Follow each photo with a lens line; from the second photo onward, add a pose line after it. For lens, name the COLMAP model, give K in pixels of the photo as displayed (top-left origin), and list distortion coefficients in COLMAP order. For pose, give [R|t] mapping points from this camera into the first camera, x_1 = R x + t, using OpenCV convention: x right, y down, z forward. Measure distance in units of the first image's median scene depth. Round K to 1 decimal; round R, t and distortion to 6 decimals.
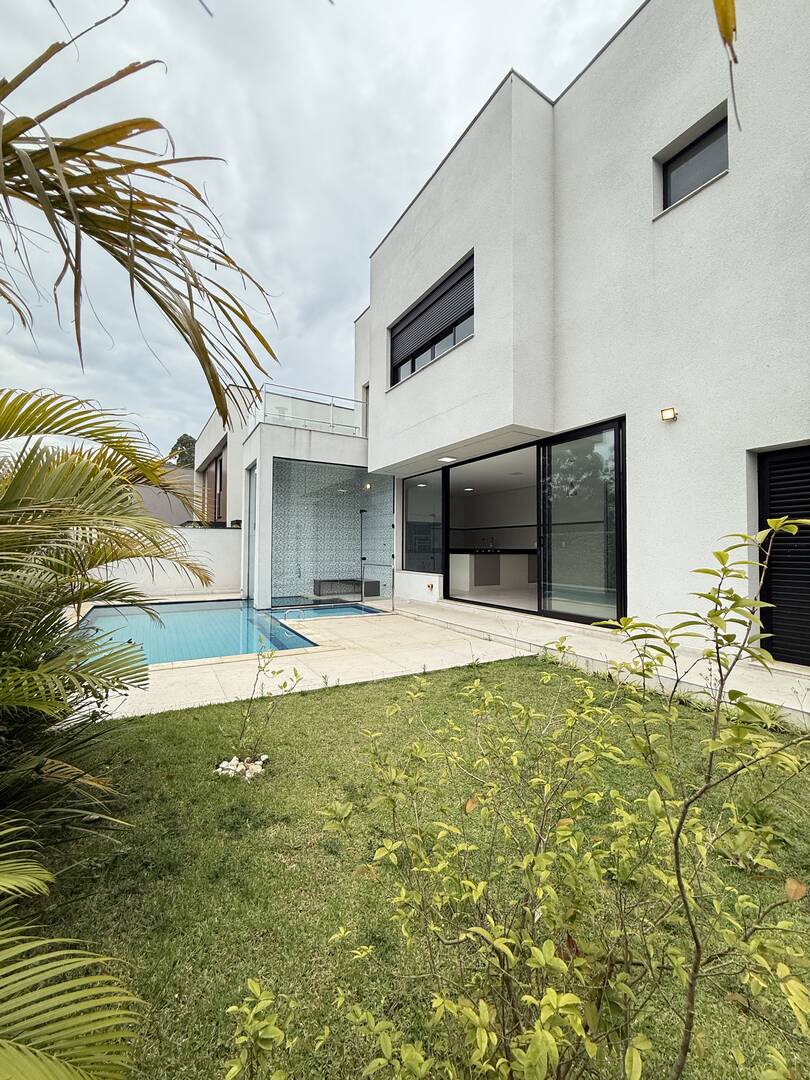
lens RADIAL K [[434.3, 0, 405.5], [0, 434.3, 535.6], [0, 0, 1]] dist [-0.001882, 0.000750]
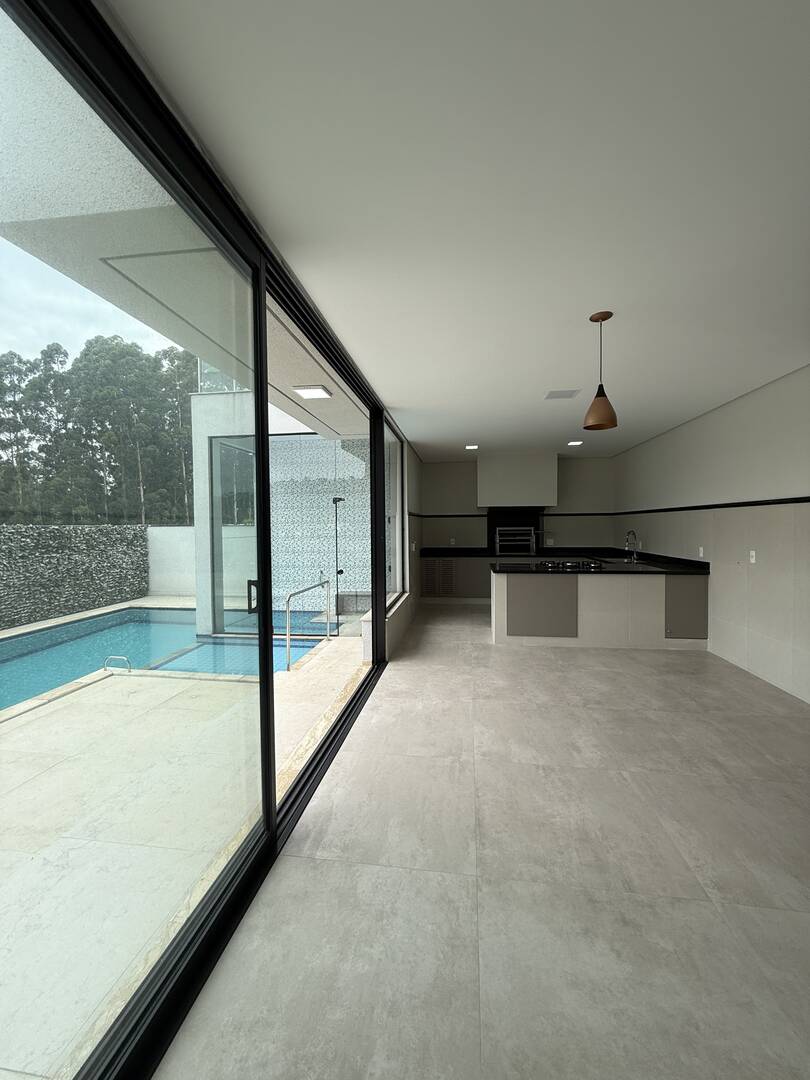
lens RADIAL K [[434.3, 0, 406.1], [0, 434.3, 537.4], [0, 0, 1]] dist [-0.001882, 0.000750]
pose [[0.785969, 0.002810, -0.618259, 0.439644], [0.031190, 0.998536, 0.044188, -0.029156], [0.617478, -0.054014, 0.784731, 0.624824]]
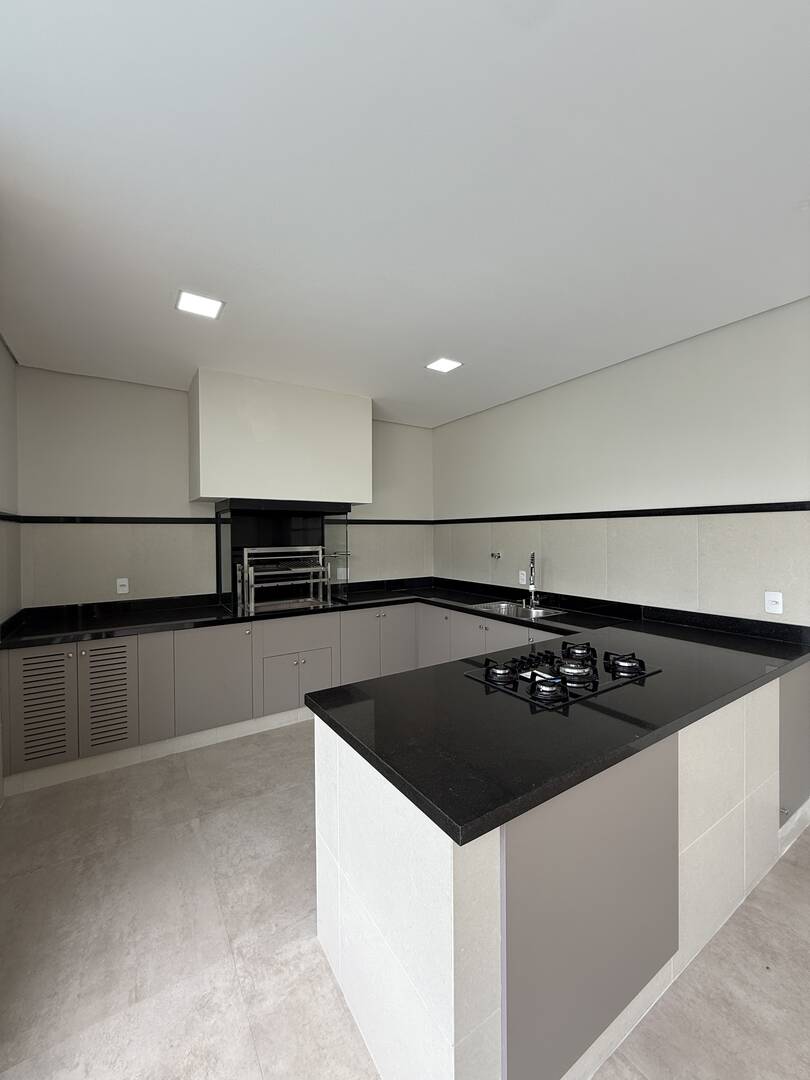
lens RADIAL K [[434.3, 0, 414.9], [0, 434.3, 538.6], [0, 0, 1]] dist [-0.001882, 0.000750]
pose [[0.998282, -0.016891, 0.056111, 0.160165], [0.014507, 0.998986, 0.042622, -0.026939], [-0.056774, -0.041735, 0.997514, 1.053660]]
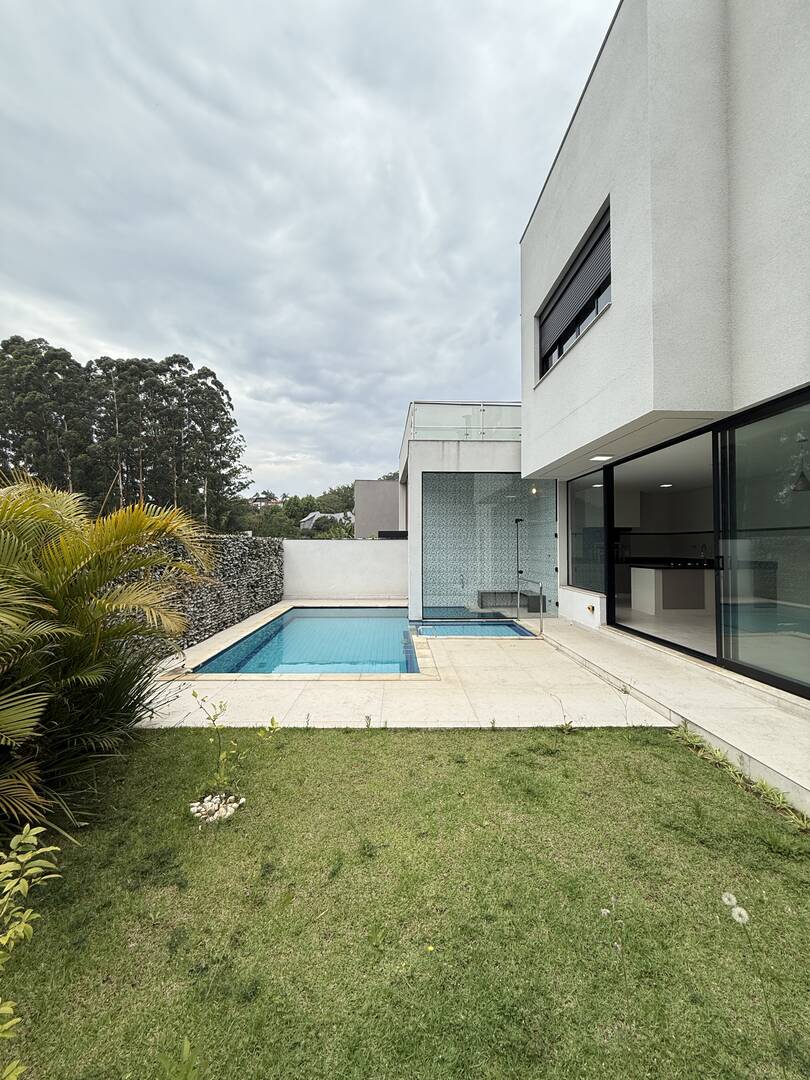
lens RADIAL K [[434.3, 0, 399.7], [0, 434.3, 536.3], [0, 0, 1]] dist [-0.001882, 0.000750]
pose [[0.874312, -0.017420, -0.485051, 0.144513], [0.018874, 0.999820, -0.001887, -0.029469], [0.484997, -0.007505, 0.874484, 0.082326]]
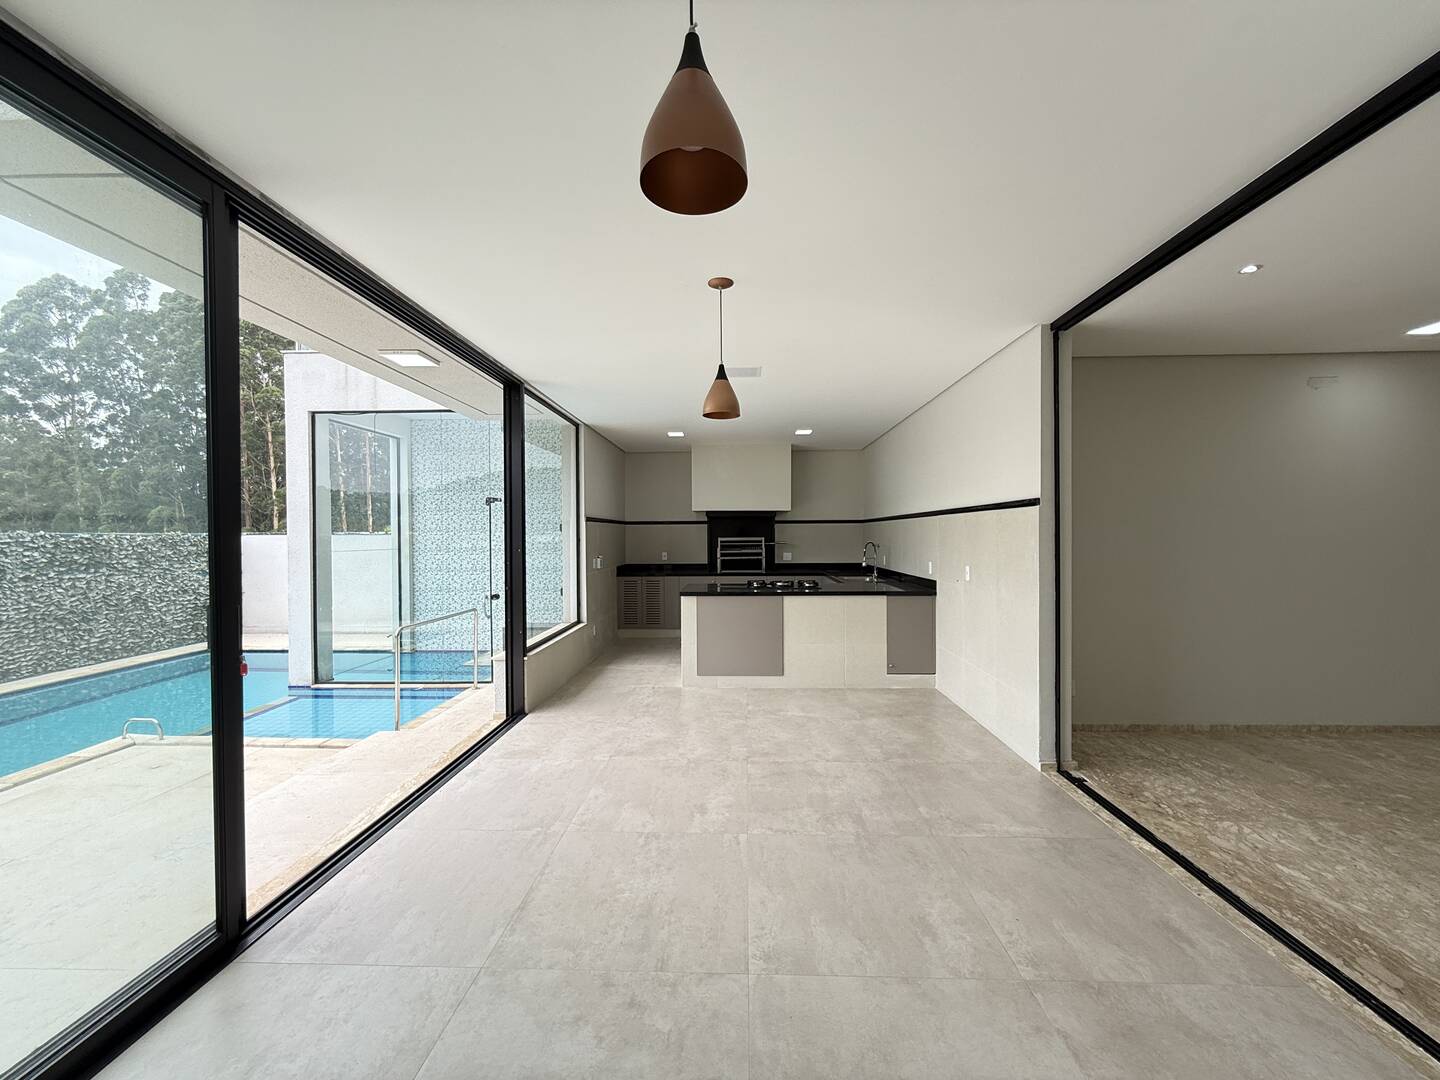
lens RADIAL K [[579.0, 0, 724.5], [0, 579.0, 540.4], [0, 0, 1]] dist [-0.001882, 0.000750]
pose [[0.849601, -0.006672, -0.527384, 0.531632], [0.025880, 0.999243, 0.029049, -0.026322], [0.526791, -0.038329, 0.849130, 0.663567]]
